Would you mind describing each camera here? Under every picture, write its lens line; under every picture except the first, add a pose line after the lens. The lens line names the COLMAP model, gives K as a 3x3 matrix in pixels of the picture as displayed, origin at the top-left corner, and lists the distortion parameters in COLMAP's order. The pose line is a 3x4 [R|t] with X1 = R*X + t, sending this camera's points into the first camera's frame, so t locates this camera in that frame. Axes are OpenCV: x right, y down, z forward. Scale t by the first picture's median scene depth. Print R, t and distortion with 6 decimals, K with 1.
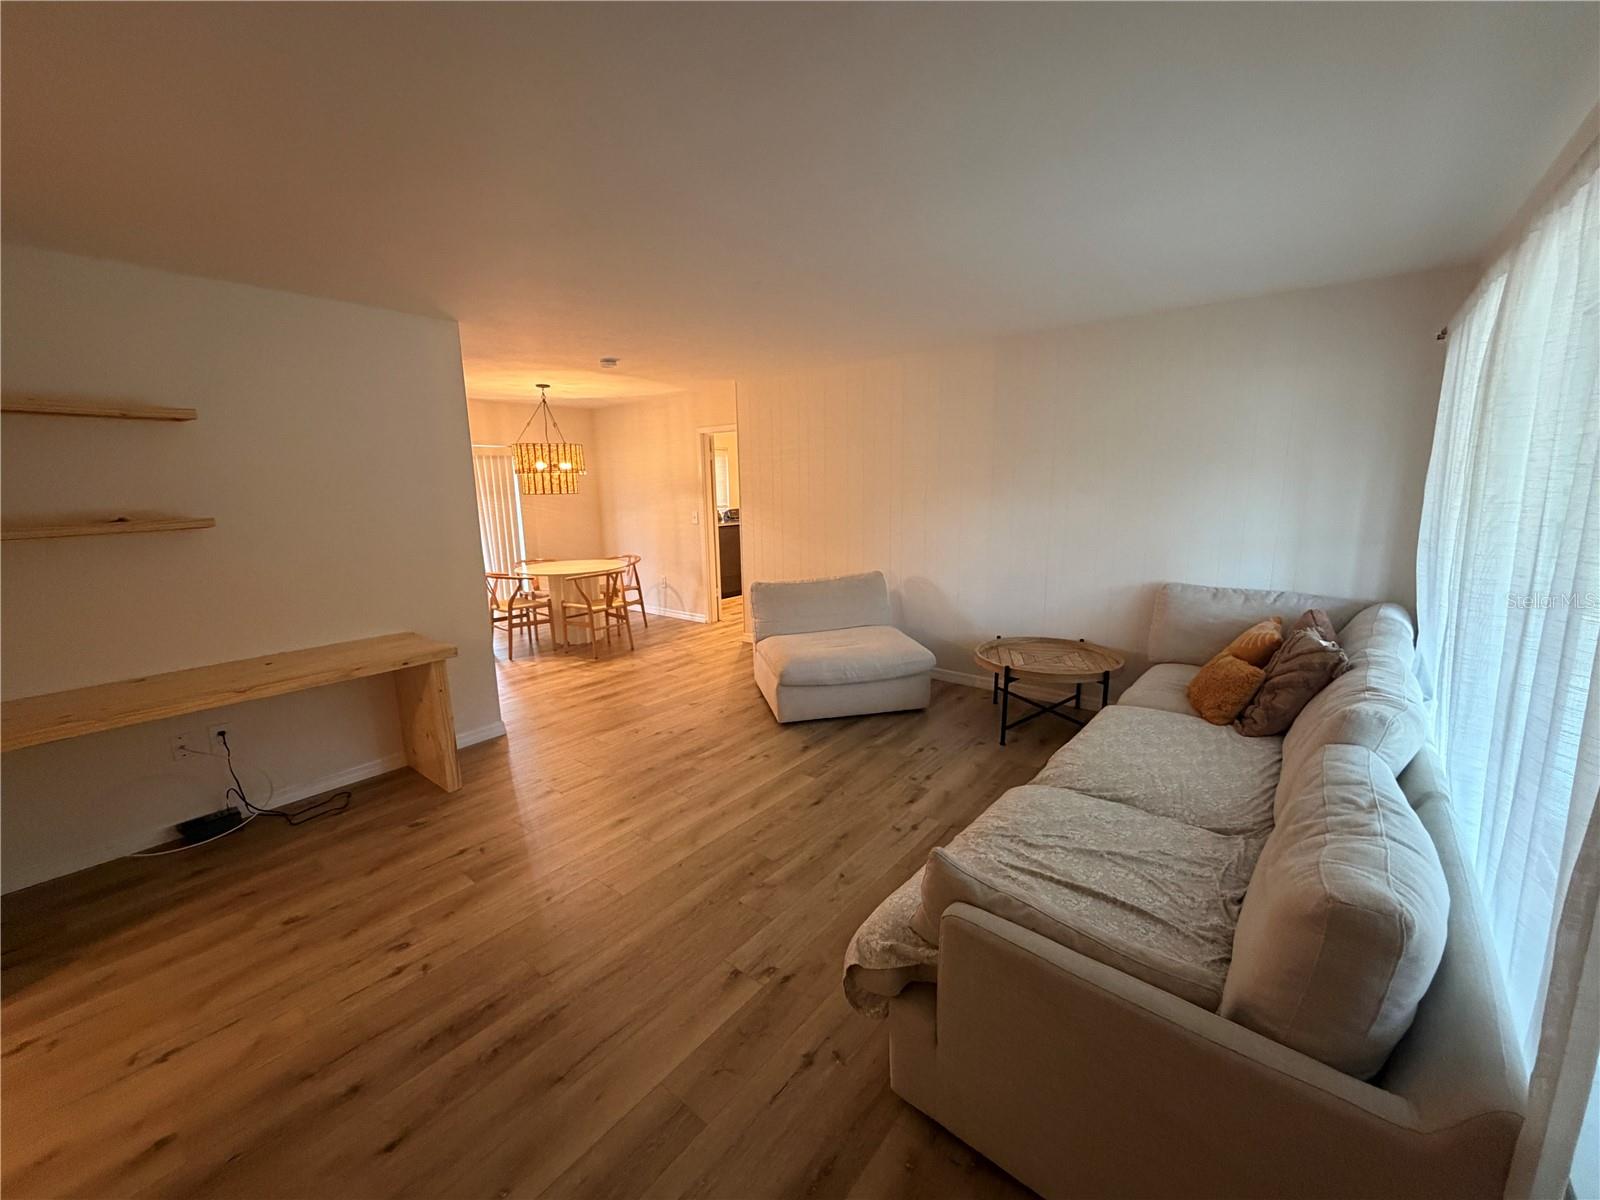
lens RADIAL K [[637.8, 0, 794.5], [0, 637.8, 595.7], [0, 0, 1]] dist [-0.001462, 0.000456]
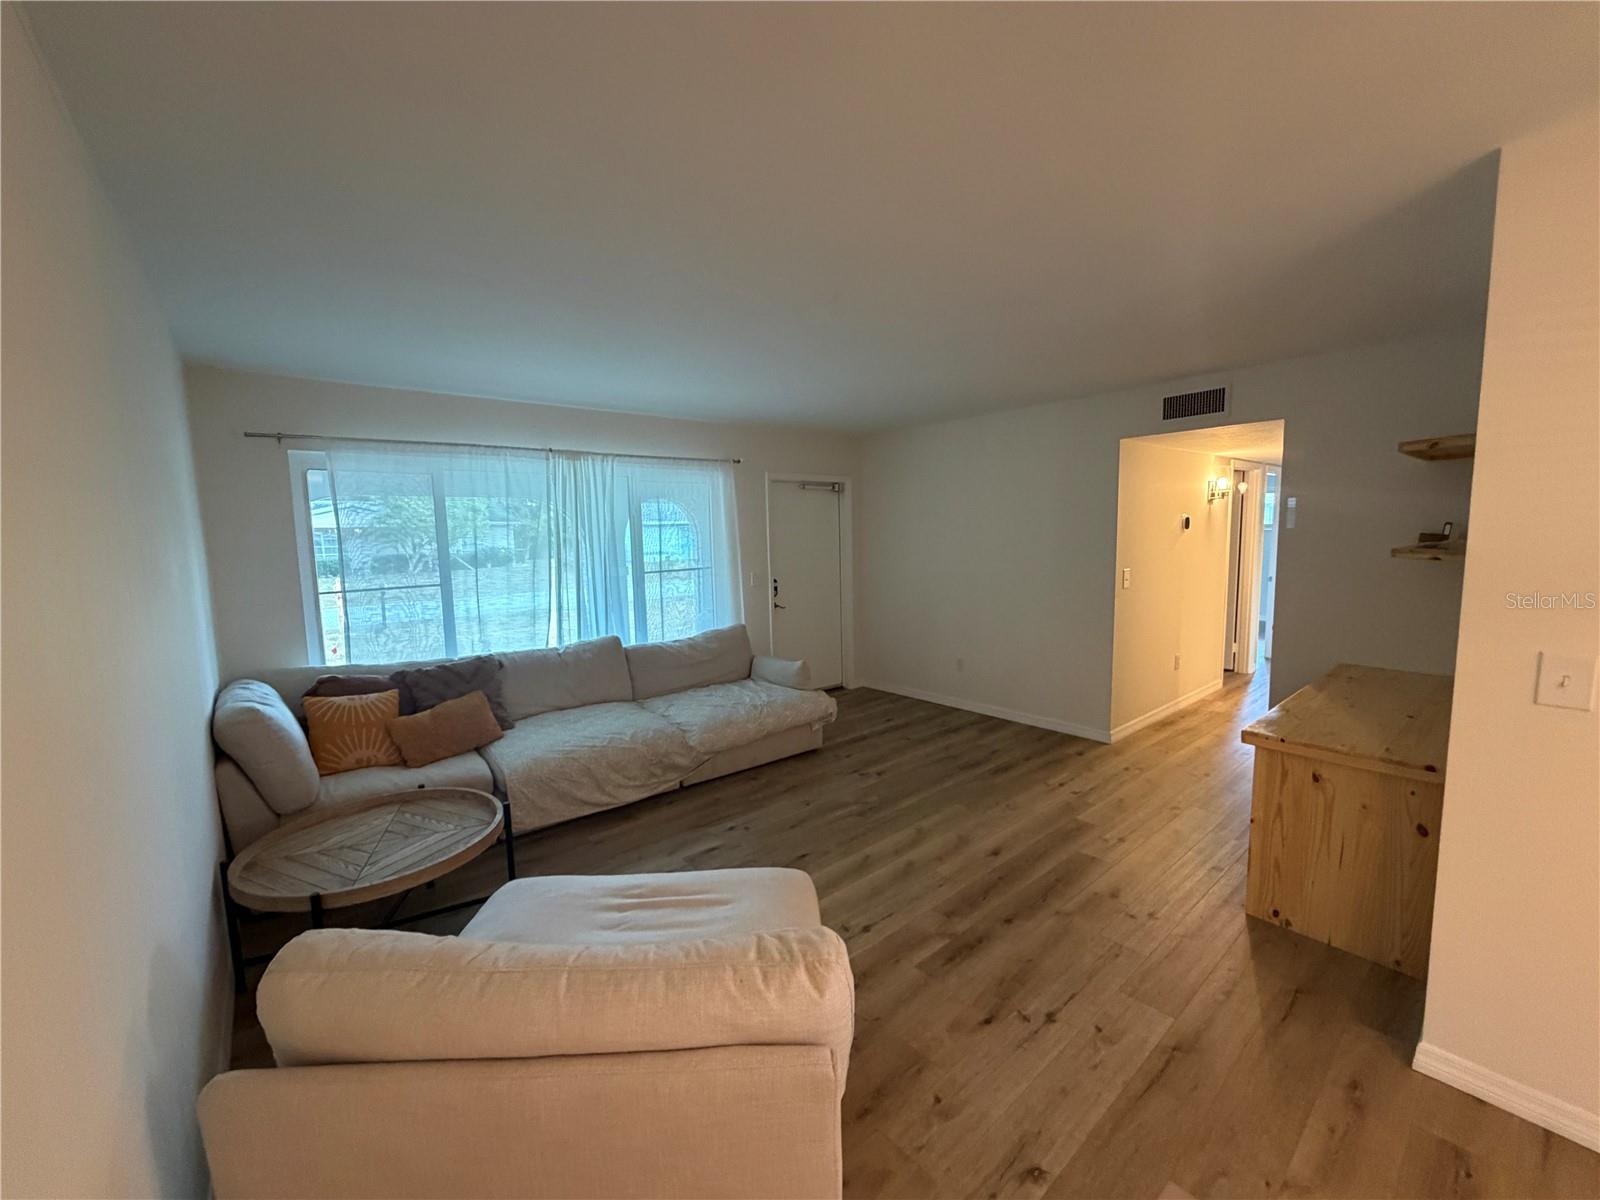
lens RADIAL K [[637.8, 0, 801.6], [0, 637.8, 597.9], [0, 0, 1]] dist [-0.001462, 0.000456]
pose [[-0.981083, 0.033533, 0.190662, -0.172214], [0.083615, 0.961680, 0.261115, -0.335168], [-0.174600, 0.272118, -0.946291, 1.905618]]
